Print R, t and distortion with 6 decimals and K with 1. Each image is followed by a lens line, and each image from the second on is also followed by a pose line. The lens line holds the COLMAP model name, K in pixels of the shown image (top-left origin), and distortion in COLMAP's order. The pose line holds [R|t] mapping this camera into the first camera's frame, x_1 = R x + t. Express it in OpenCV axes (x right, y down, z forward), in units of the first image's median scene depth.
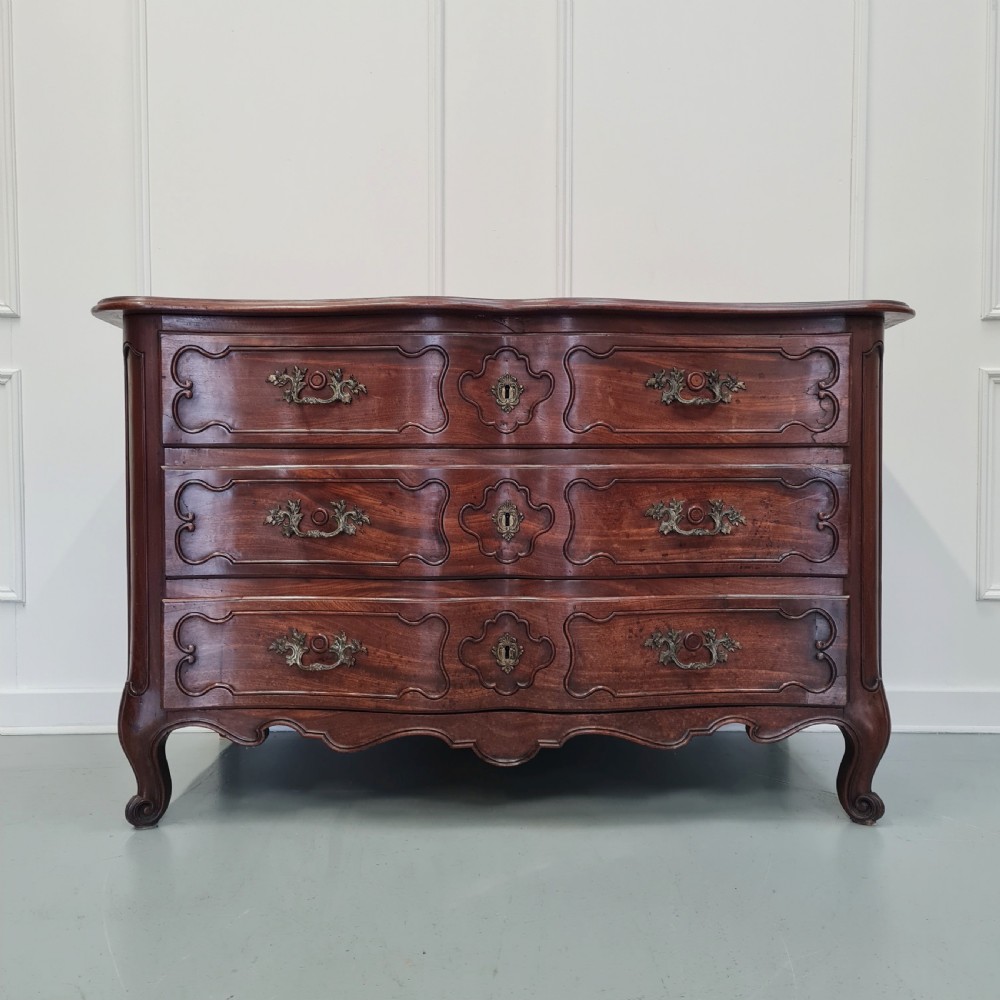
lens RADIAL K [[769.0, 0, 500.0], [0, 769.0, 500.0], [0, 0, 1]] dist [0.003153, -0.001391]
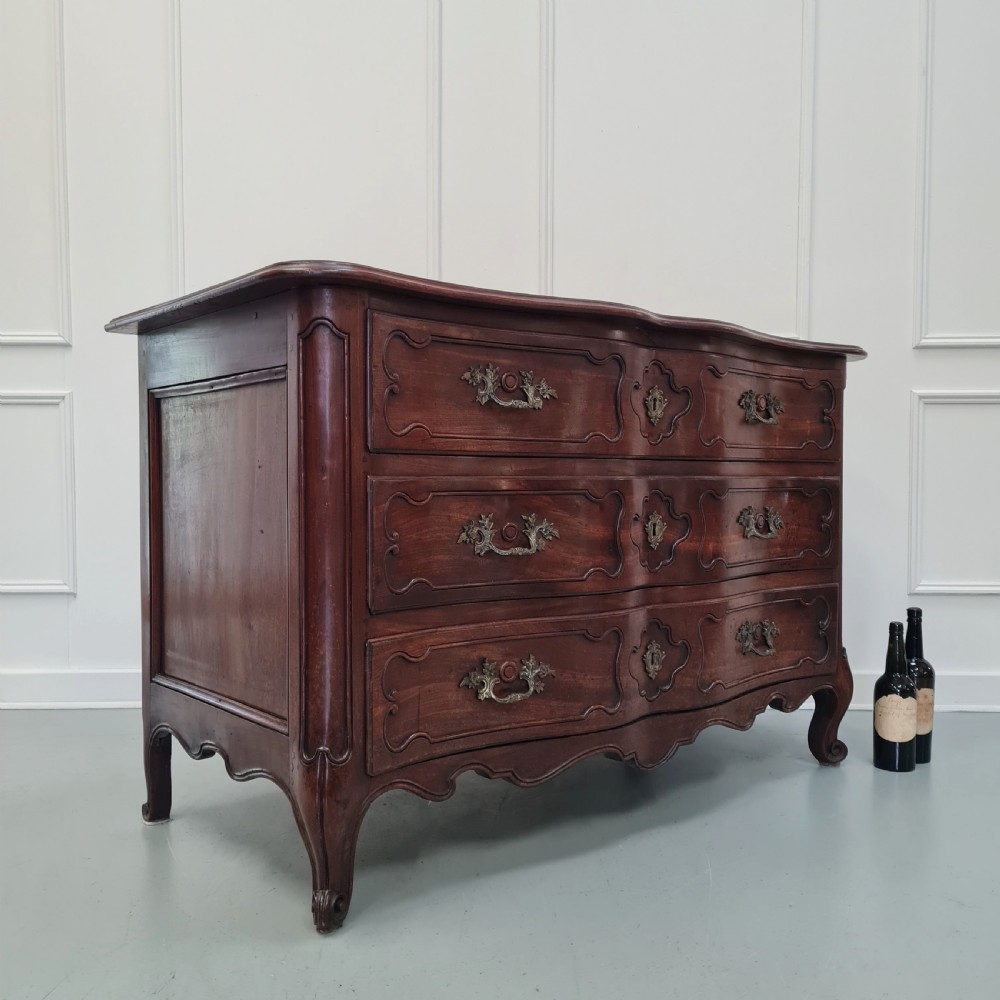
lens RADIAL K [[1011.5, 0, 492.1], [0, 1011.5, 502.4], [0, 0, 1]] dist [0.032114, -0.013060]
pose [[0.781151, -0.012485, 0.624217, -1.002175], [0.003733, 0.999876, 0.015328, -0.031875], [-0.624331, -0.009643, 0.781100, 0.083587]]
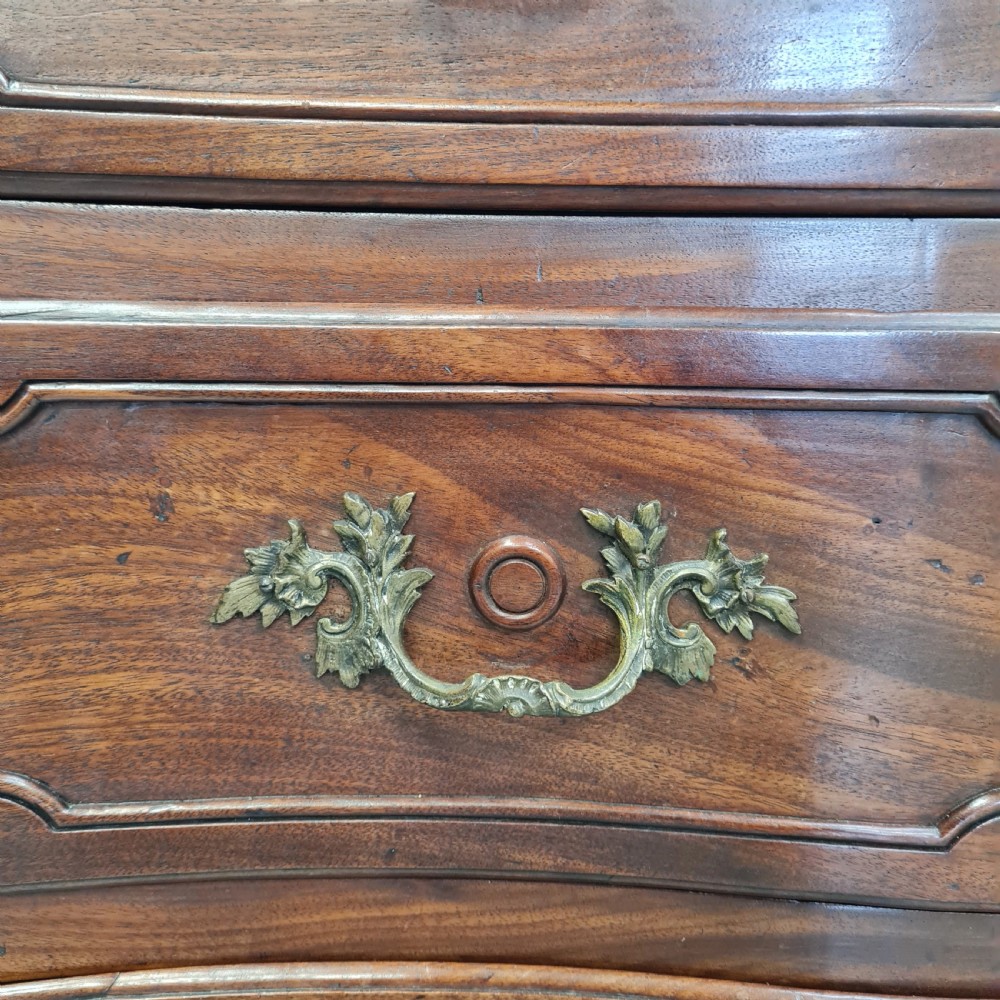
lens RADIAL K [[1011.5, 0, 492.1], [0, 1011.5, 502.4], [0, 0, 1]] dist [0.032114, -0.013060]
pose [[0.997744, 0.001973, 0.067111, -0.259147], [-0.012828, 0.986757, 0.161700, -0.038336], [-0.065903, -0.162196, 0.984555, 0.764905]]
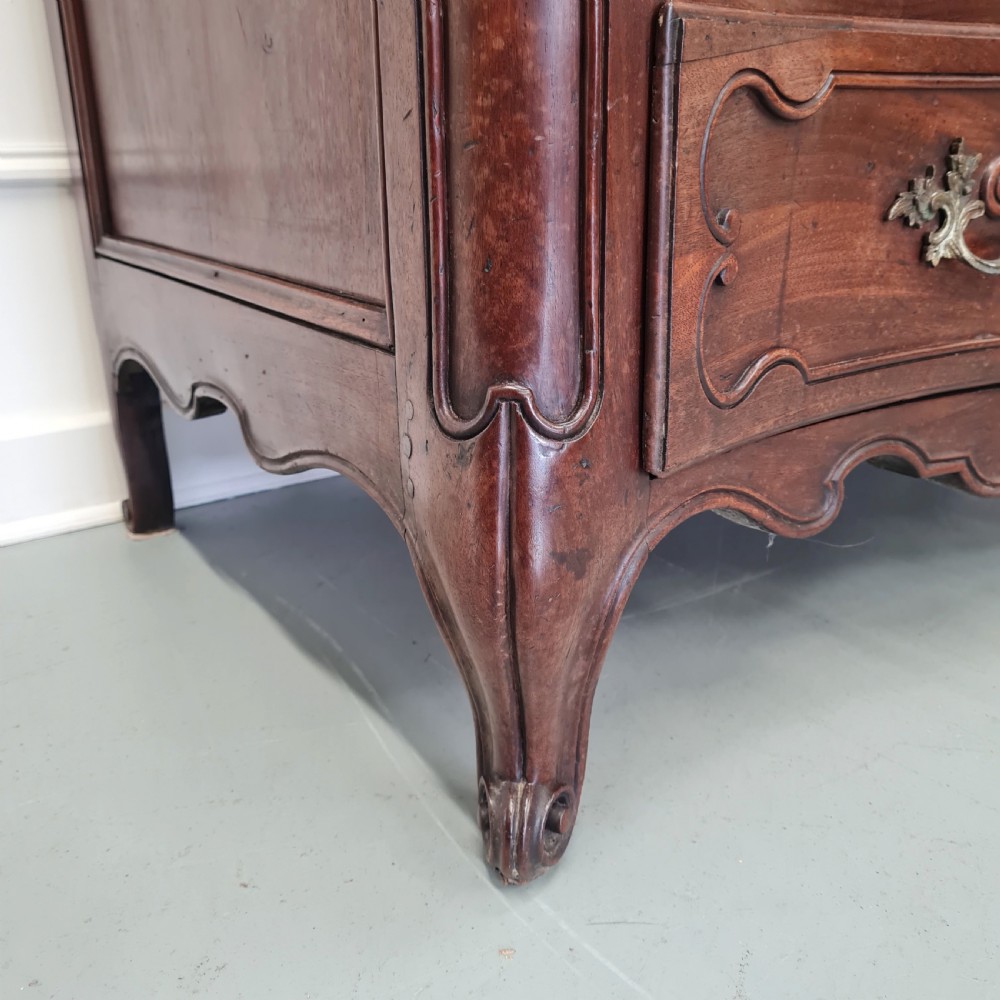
lens RADIAL K [[1024.5, 0, 521.2], [0, 1024.5, 500.6], [0, 0, 1]] dist [0.022749, 0.012345]
pose [[0.821990, -0.199727, 0.533330, -0.658314], [0.011136, 0.941944, 0.335586, 0.164815], [-0.569393, -0.269909, 0.776493, 0.755738]]
